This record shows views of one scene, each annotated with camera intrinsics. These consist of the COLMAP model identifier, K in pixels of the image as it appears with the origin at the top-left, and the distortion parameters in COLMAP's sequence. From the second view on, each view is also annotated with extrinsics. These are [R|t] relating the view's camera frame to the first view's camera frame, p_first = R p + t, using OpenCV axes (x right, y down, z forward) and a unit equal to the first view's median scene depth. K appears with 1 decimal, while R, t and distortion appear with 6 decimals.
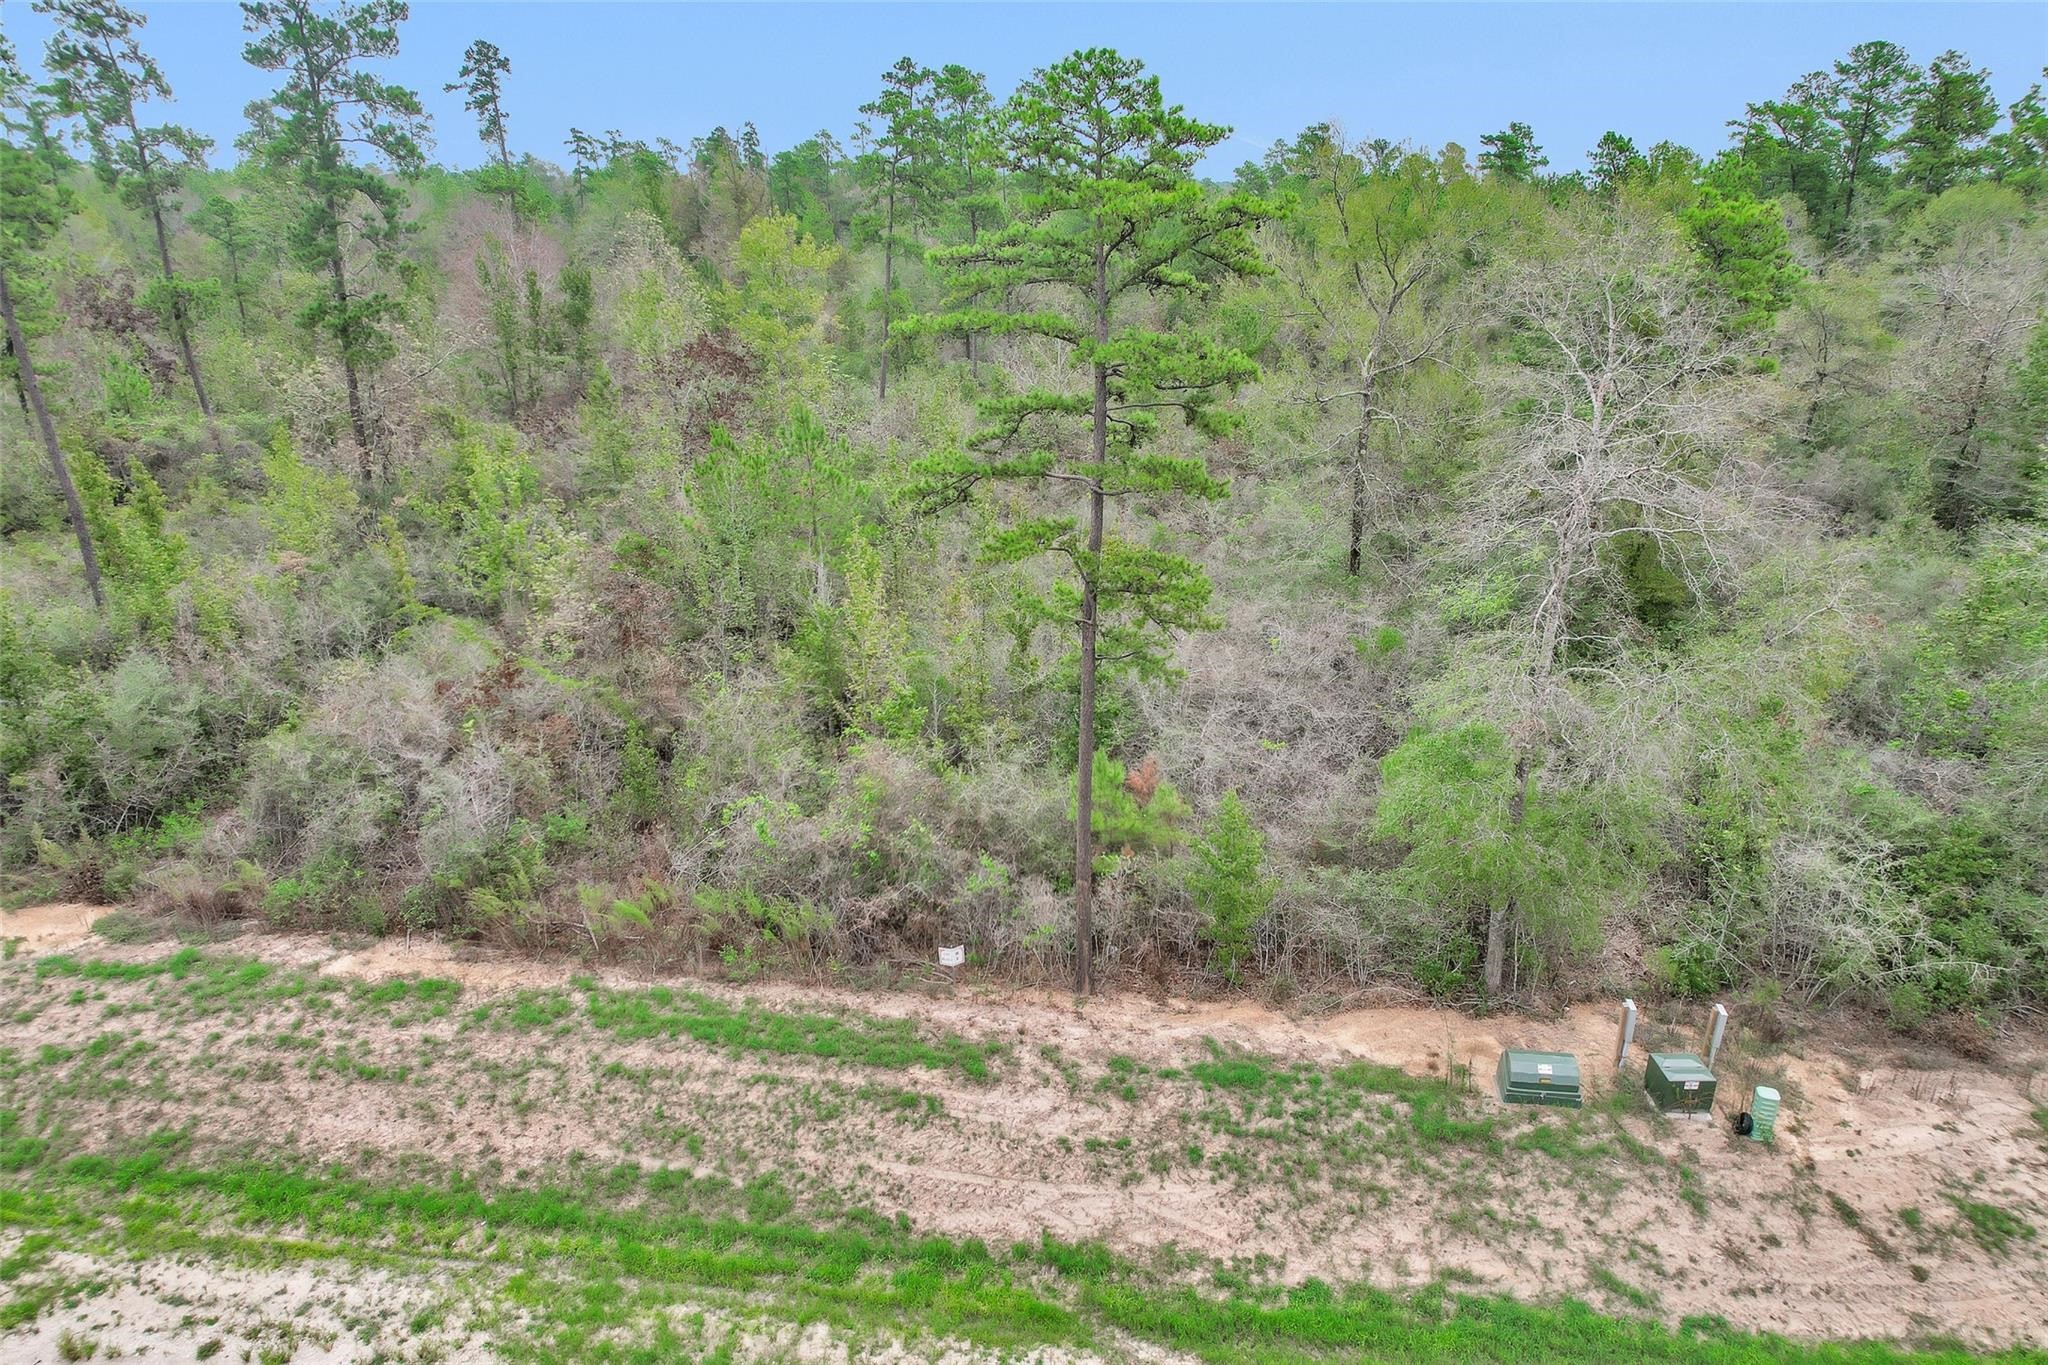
lens RADIAL K [[1324.1, 0, 1024.0], [0, 1324.1, 682.5], [0, 0, 1]] dist [-0.079990, 0.076366]
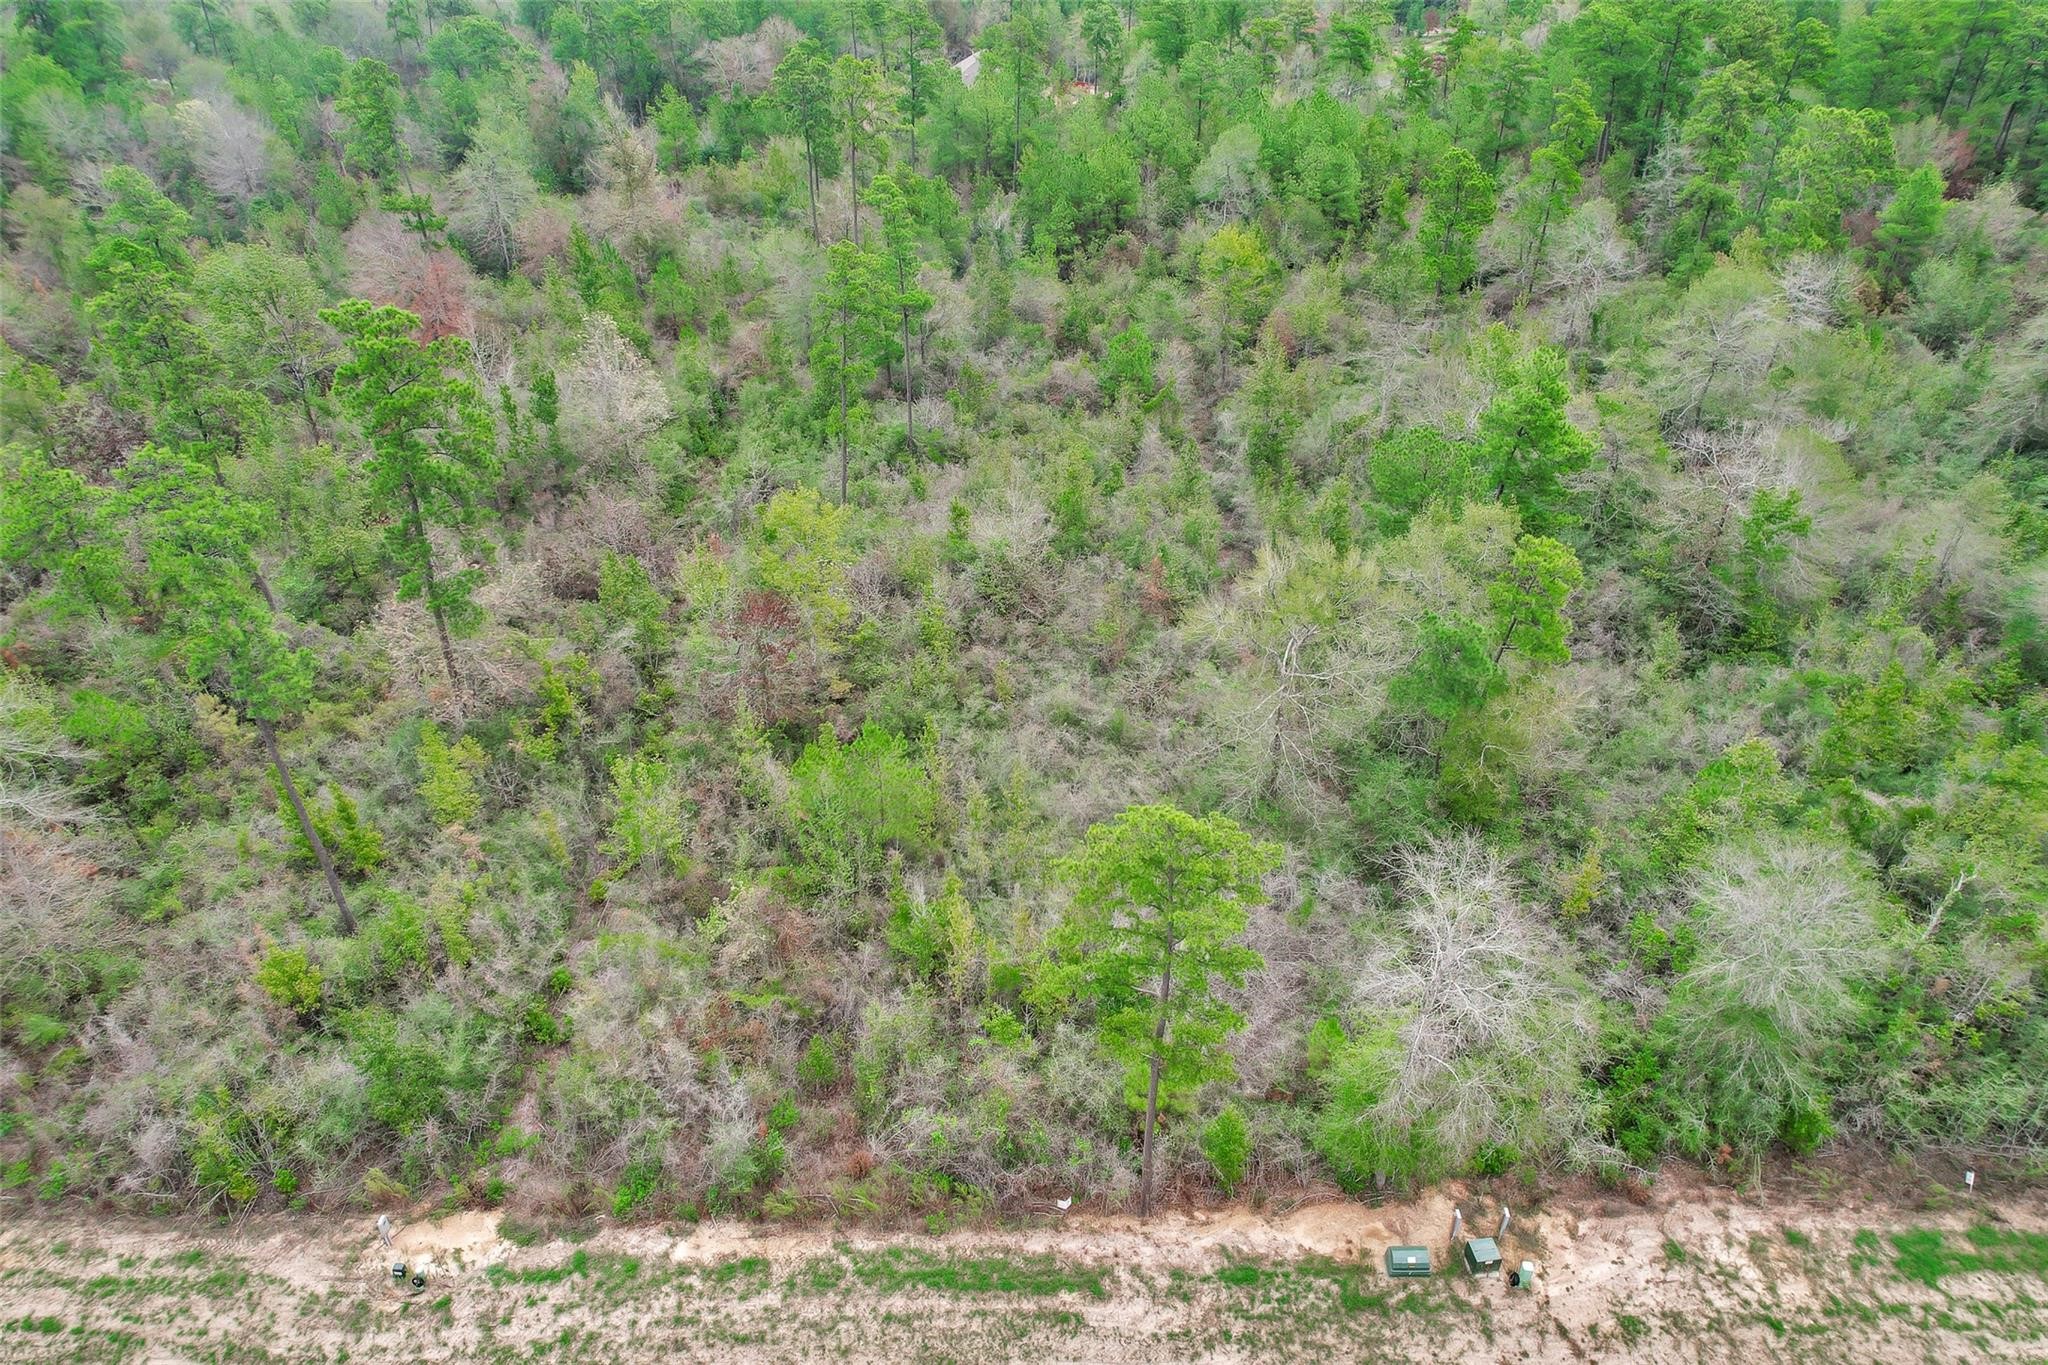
lens RADIAL K [[1334.0, 0, 1024.0], [0, 1334.0, 682.5], [0, 0, 1]] dist [-0.088586, 0.085564]
pose [[0.990871, -0.075929, 0.111394, -0.265489], [0.050018, 0.974386, 0.219250, -0.878178], [-0.125188, -0.211677, 0.969289, -0.506537]]
